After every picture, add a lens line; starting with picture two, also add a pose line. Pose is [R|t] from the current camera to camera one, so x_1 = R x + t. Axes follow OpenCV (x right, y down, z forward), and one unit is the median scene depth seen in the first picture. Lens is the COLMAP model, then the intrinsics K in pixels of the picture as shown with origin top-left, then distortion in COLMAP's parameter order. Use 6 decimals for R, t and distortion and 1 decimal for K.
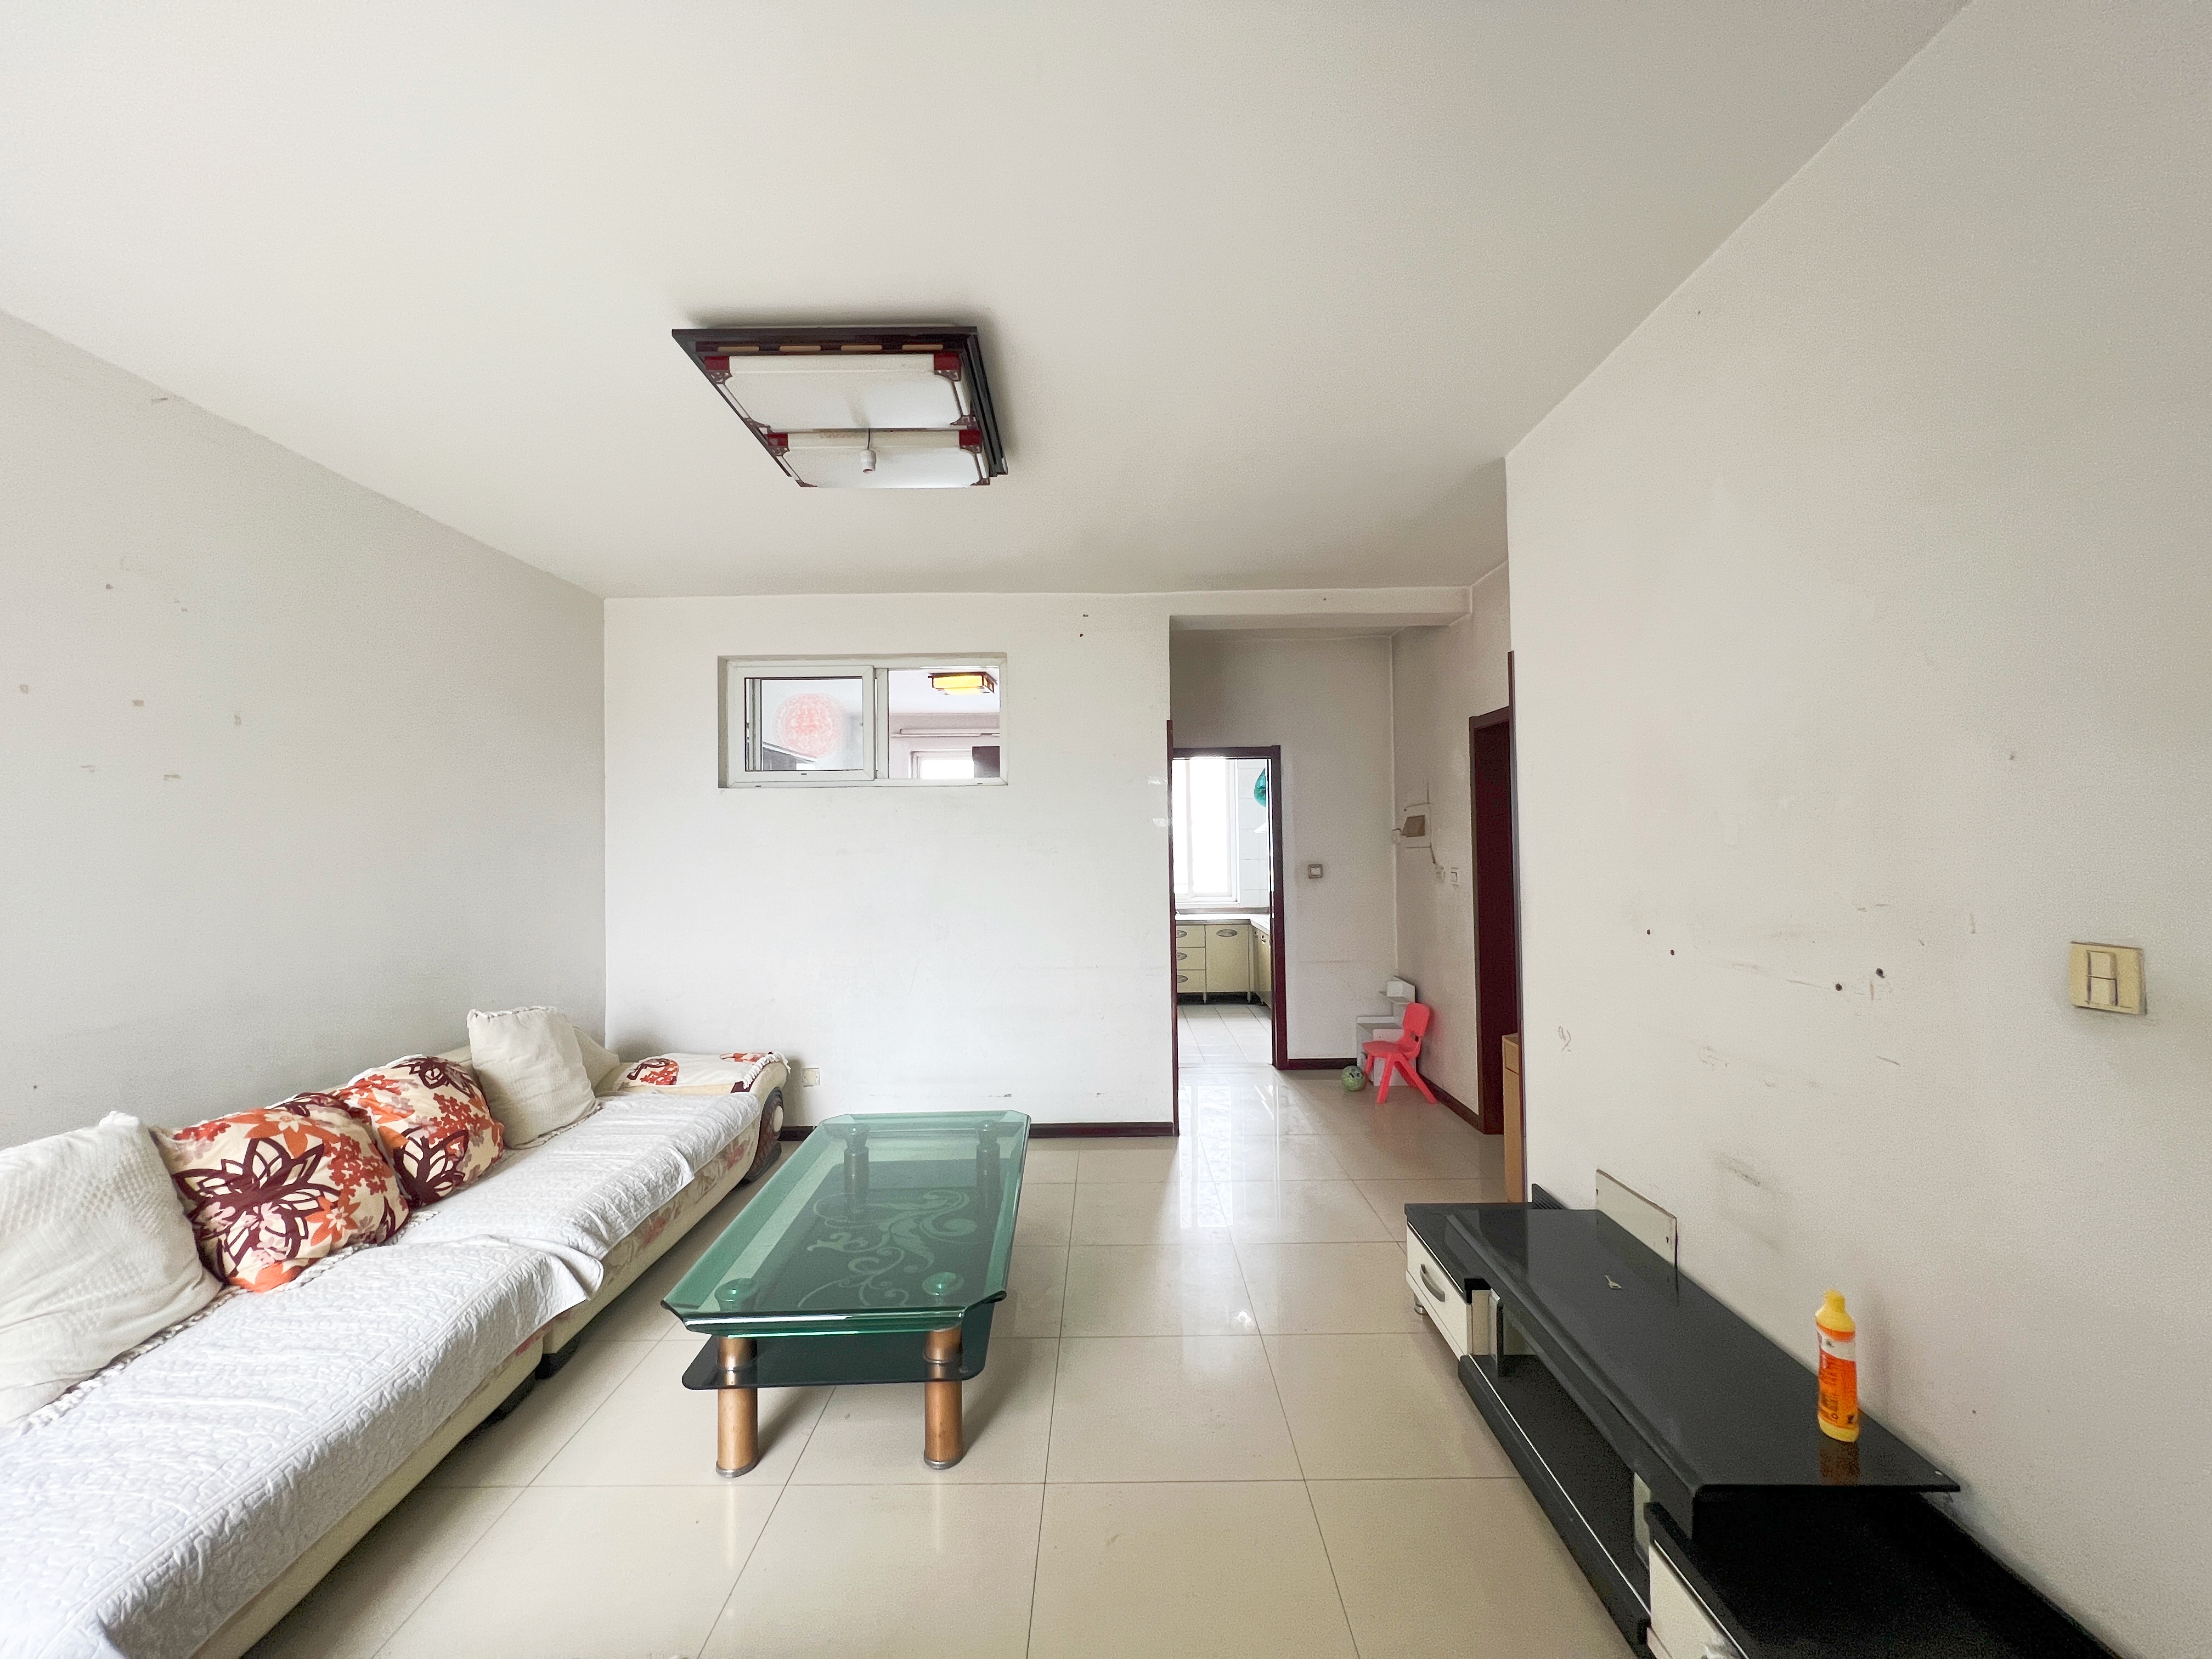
lens RADIAL K [[874.8, 0, 1106.0], [0, 874.8, 829.5], [0, 0, 1]] dist [-0.000158, 0.000028]
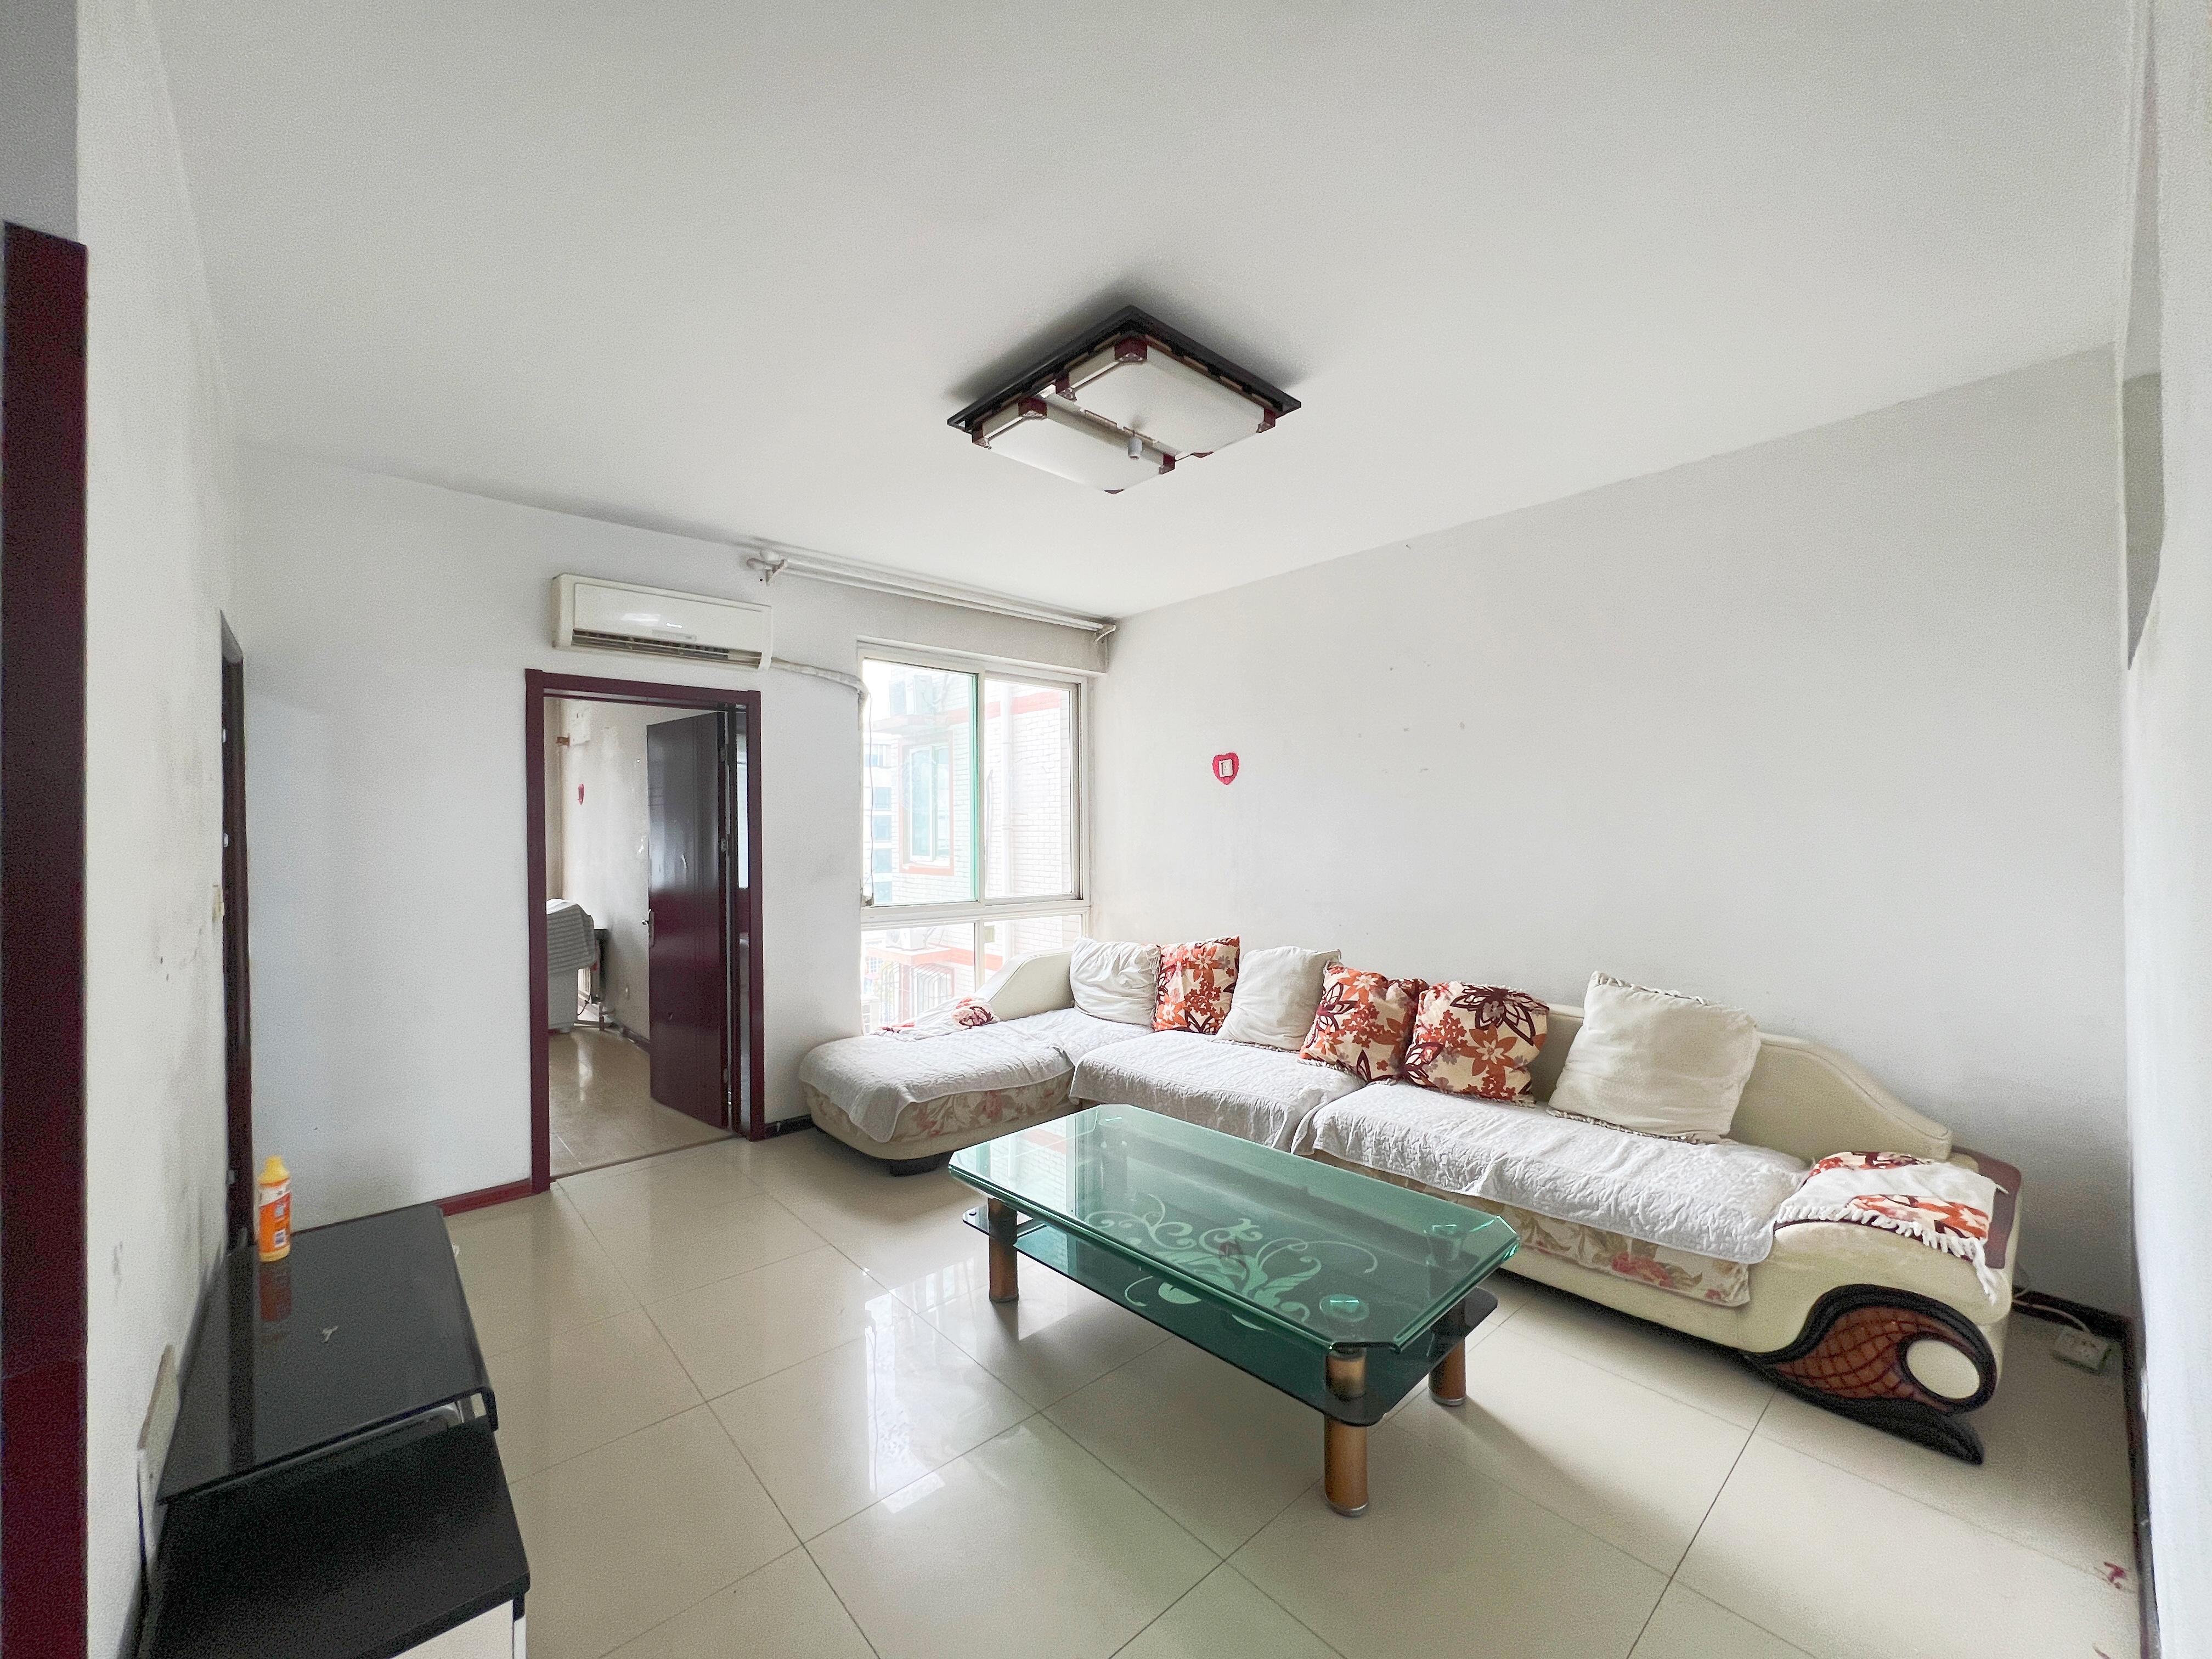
lens RADIAL K [[874.8, 0, 1106.0], [0, 874.8, 829.5], [0, 0, 1]] dist [-0.000158, 0.000028]
pose [[-0.744443, 0.025083, -0.667215, 0.432750], [0.035588, 0.999364, -0.002138, 0.030213], [0.666737, -0.025337, -0.744863, 1.643583]]
